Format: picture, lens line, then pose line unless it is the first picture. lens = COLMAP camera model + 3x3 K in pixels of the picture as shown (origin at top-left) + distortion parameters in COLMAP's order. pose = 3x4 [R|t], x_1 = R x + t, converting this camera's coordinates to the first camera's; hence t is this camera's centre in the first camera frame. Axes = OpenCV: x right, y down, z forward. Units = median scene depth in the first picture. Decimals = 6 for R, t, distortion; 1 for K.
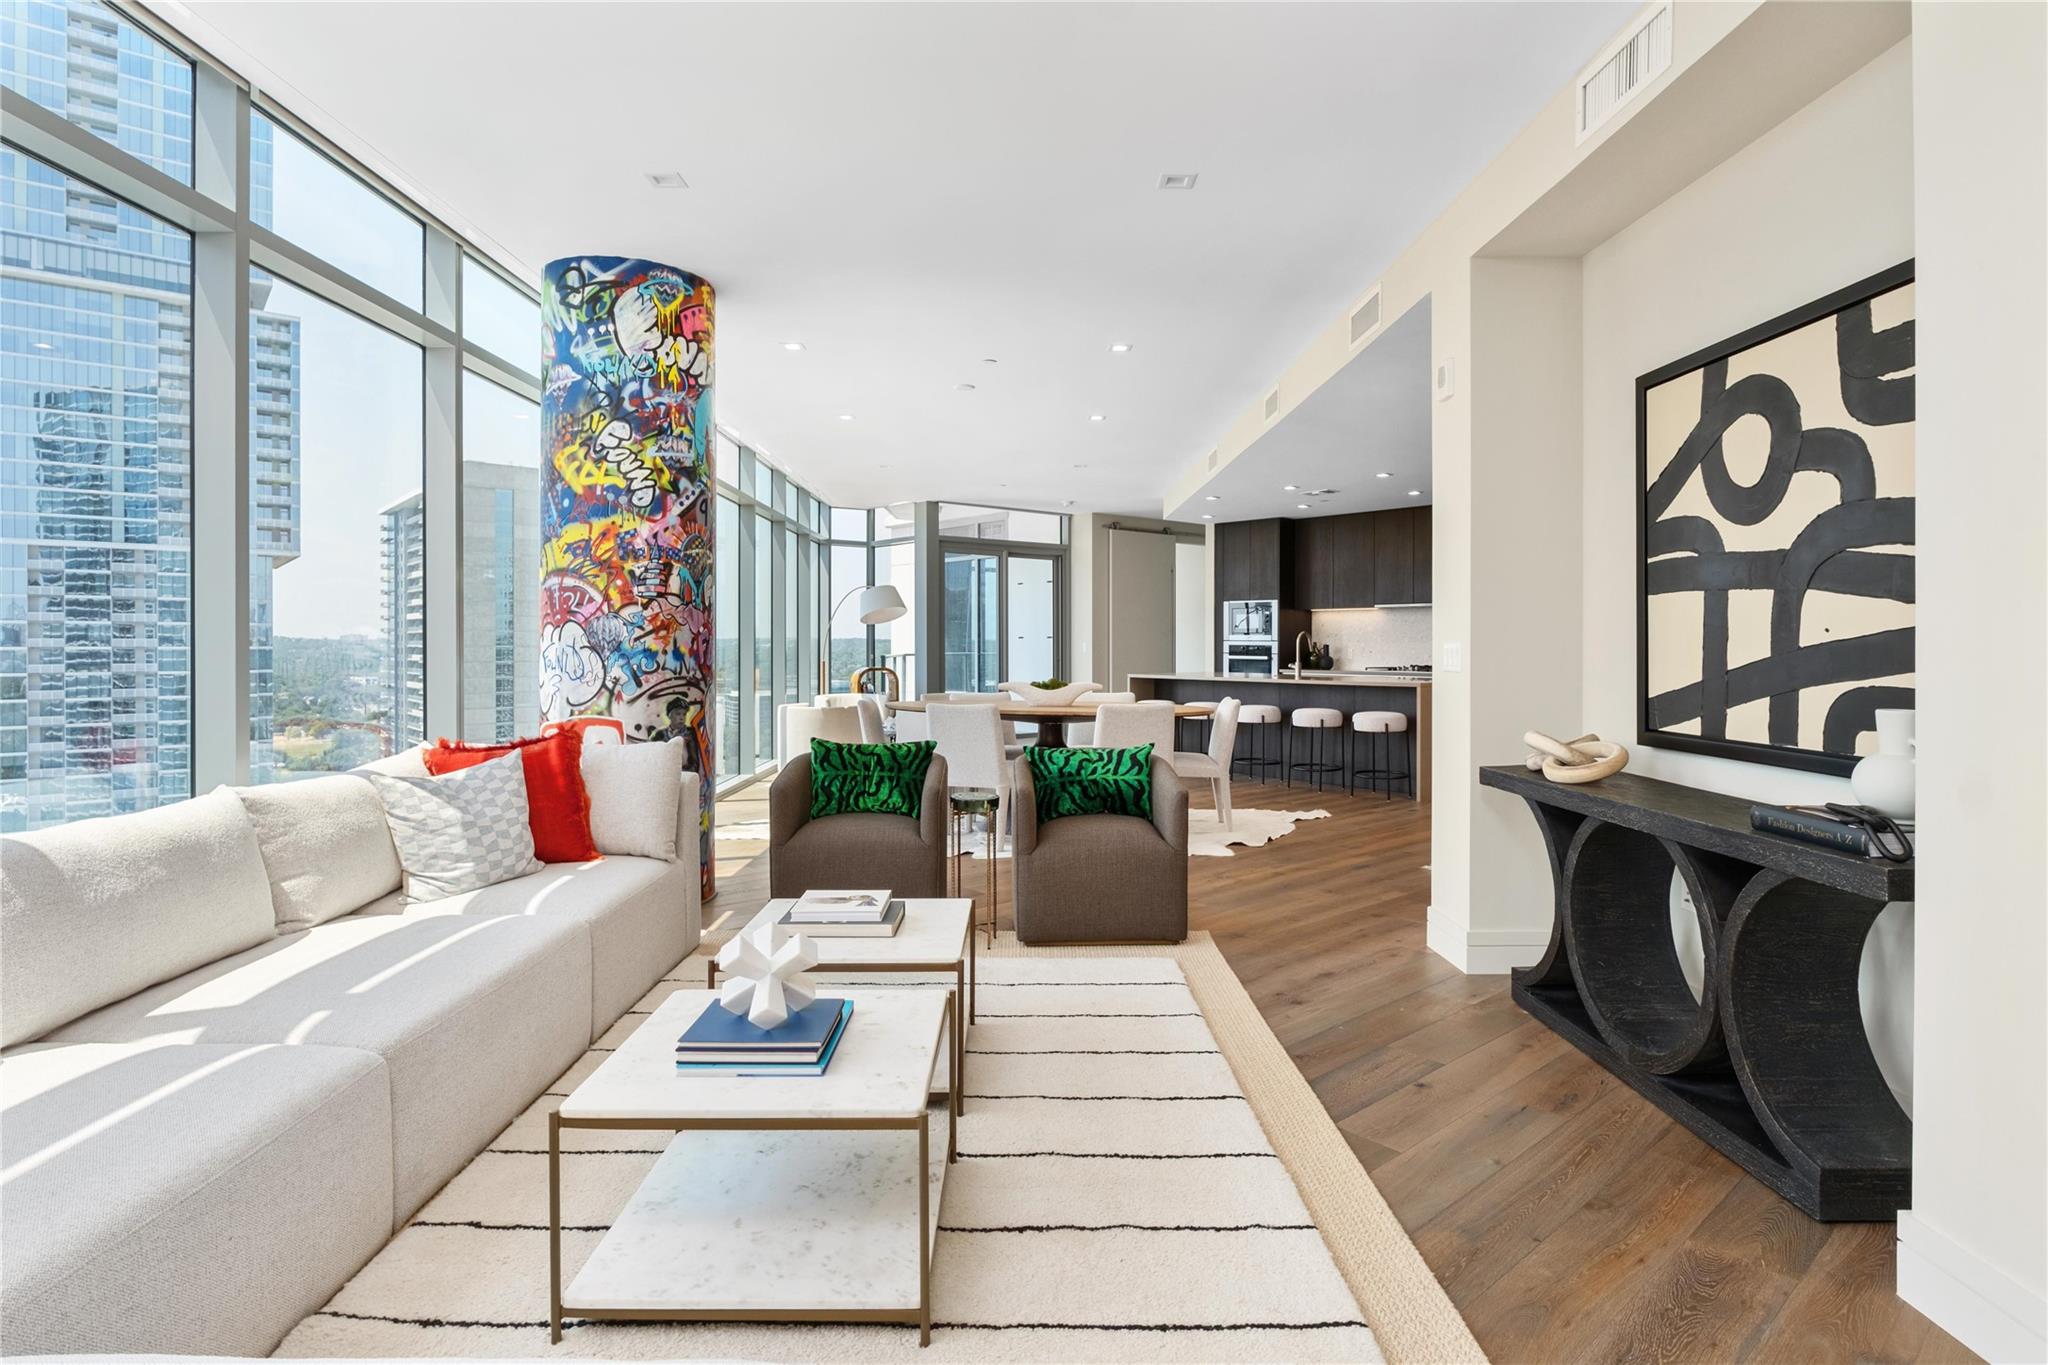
lens RADIAL K [[1076.6, 0, 1048.9], [0, 1076.6, 684.1], [0, 0, 1]] dist [-0.001596, -0.000350]
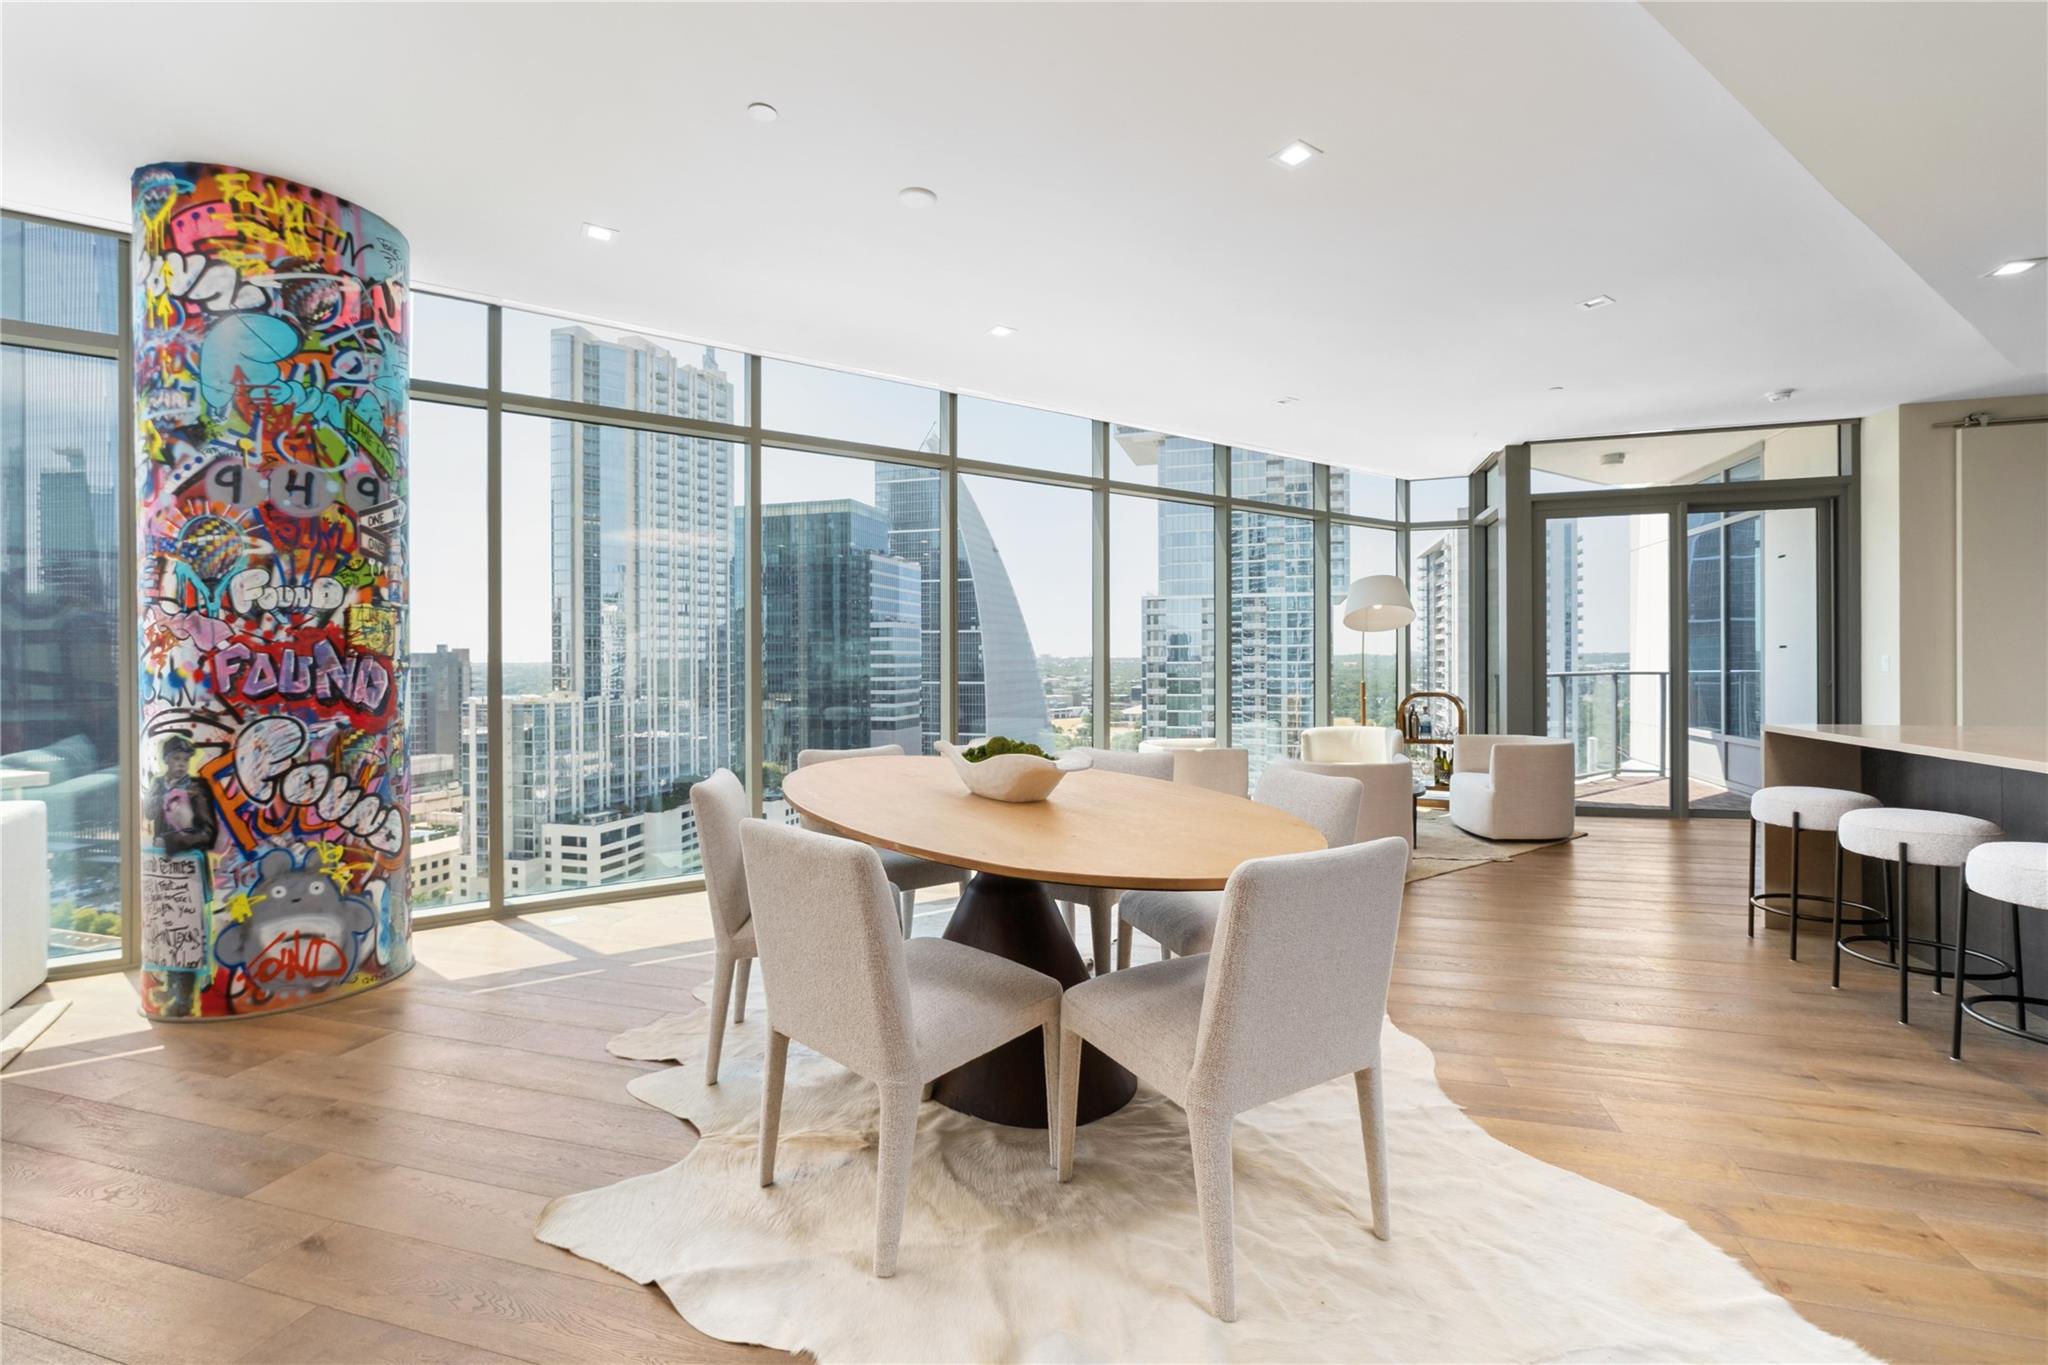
lens RADIAL K [[883.5, 0, 1031.9], [0, 883.5, 664.1], [0, 0, 1]] dist [-0.012496, 0.008671]
pose [[0.540741, 0.000477, -0.841189, 0.485942], [-0.026226, 0.999523, -0.016292, -0.043275], [0.840780, 0.030871, 0.540496, 1.162644]]
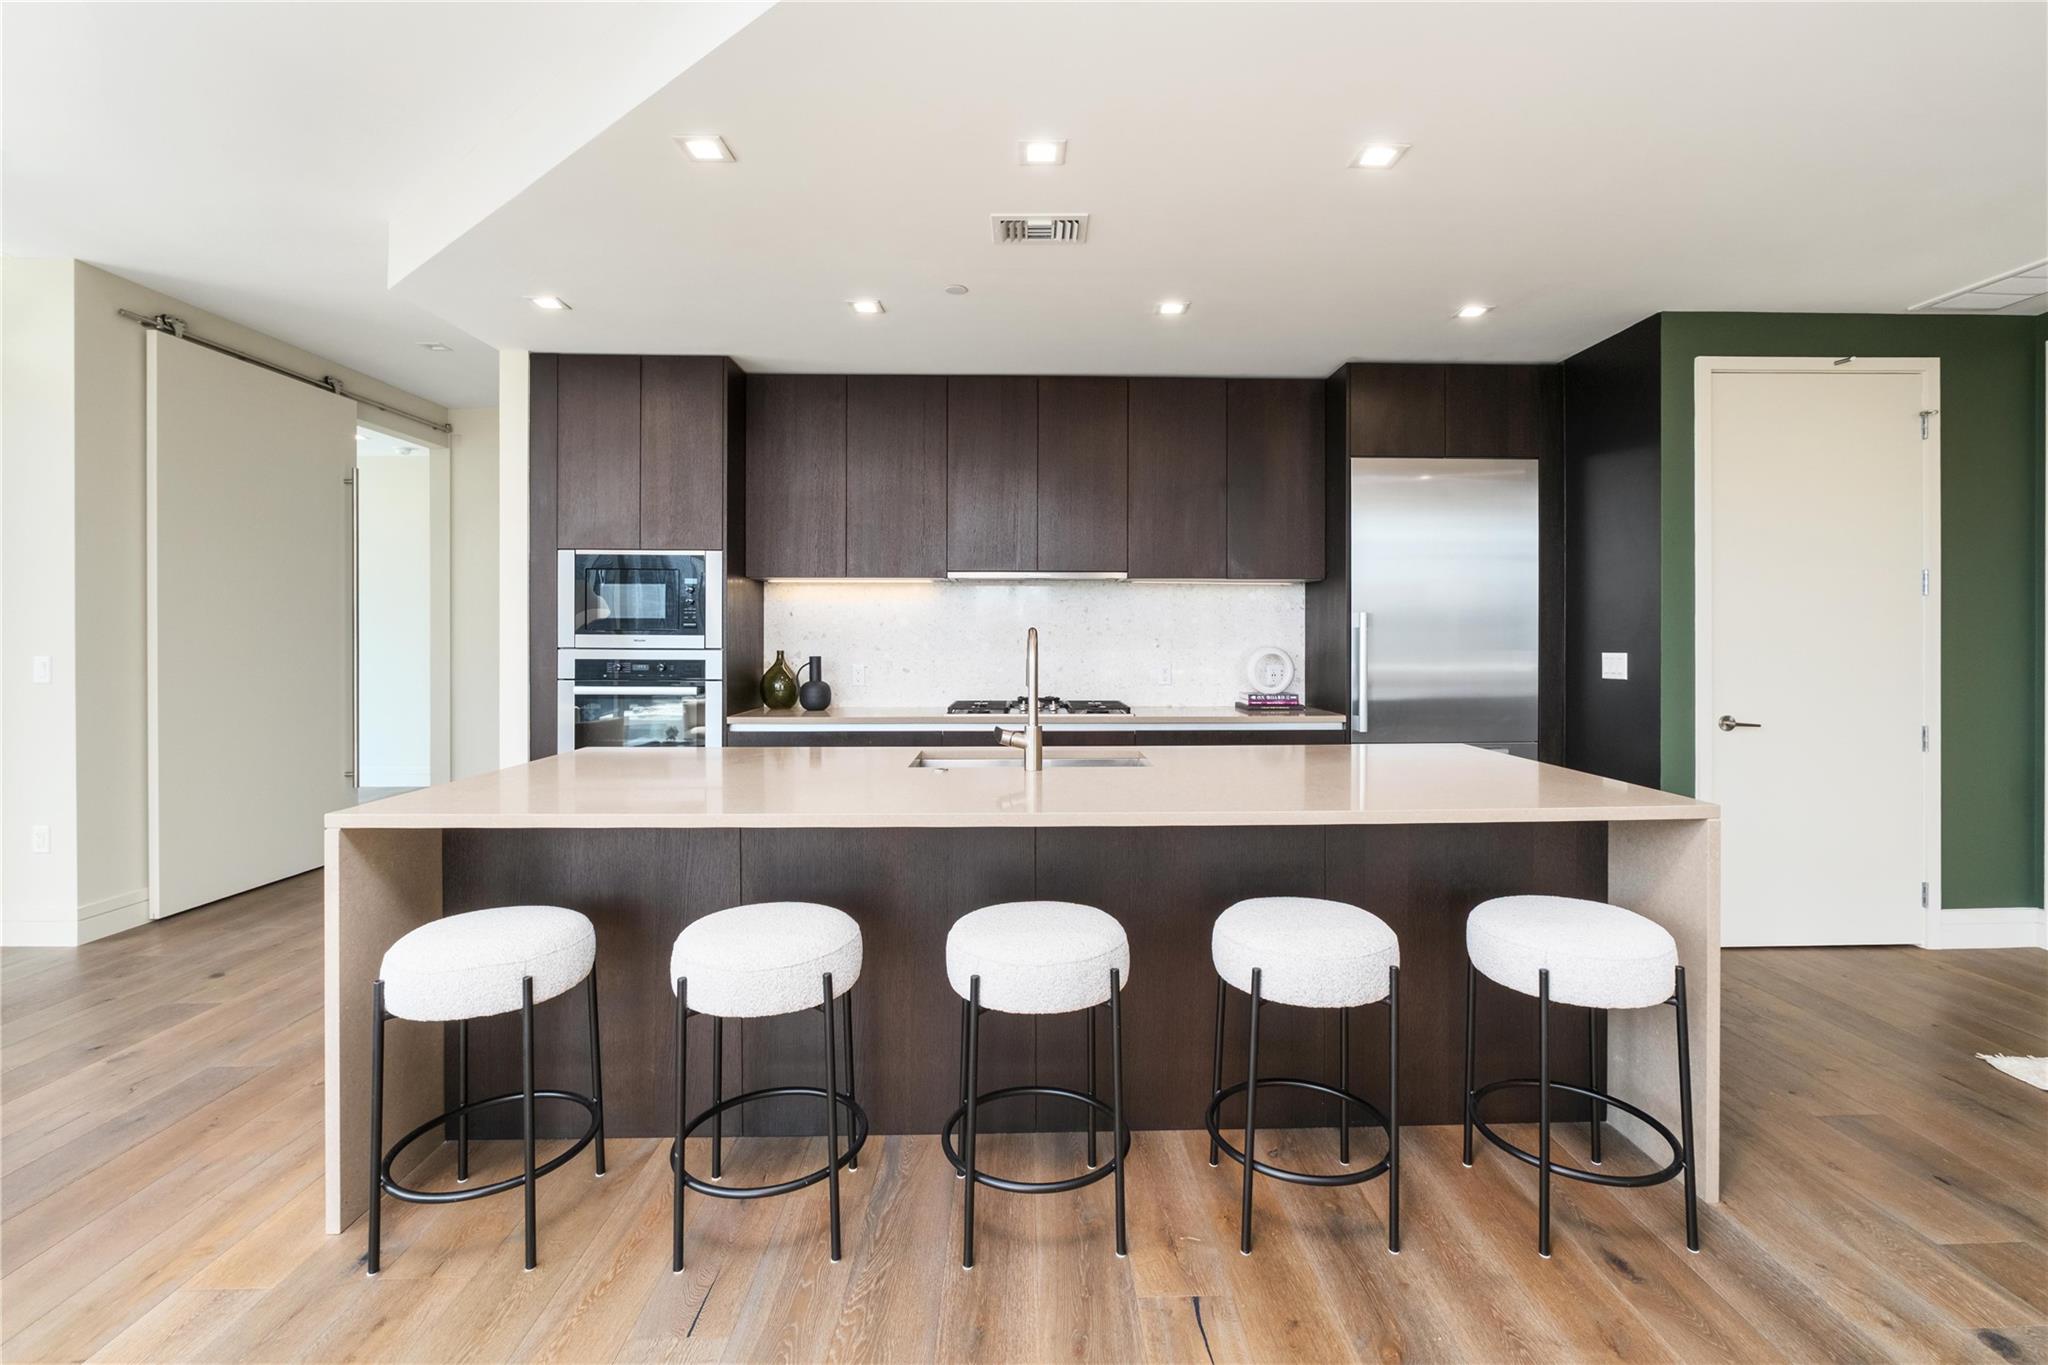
lens RADIAL K [[904.1, 0, 1038.7], [0, 904.1, 645.5], [0, 0, 1]] dist [0.001511, 0.000514]
pose [[0.650234, -0.002524, 0.759730, 0.060606], [0.029596, 0.999320, -0.022010, -0.075235], [-0.759158, 0.036796, 0.649866, 1.677271]]
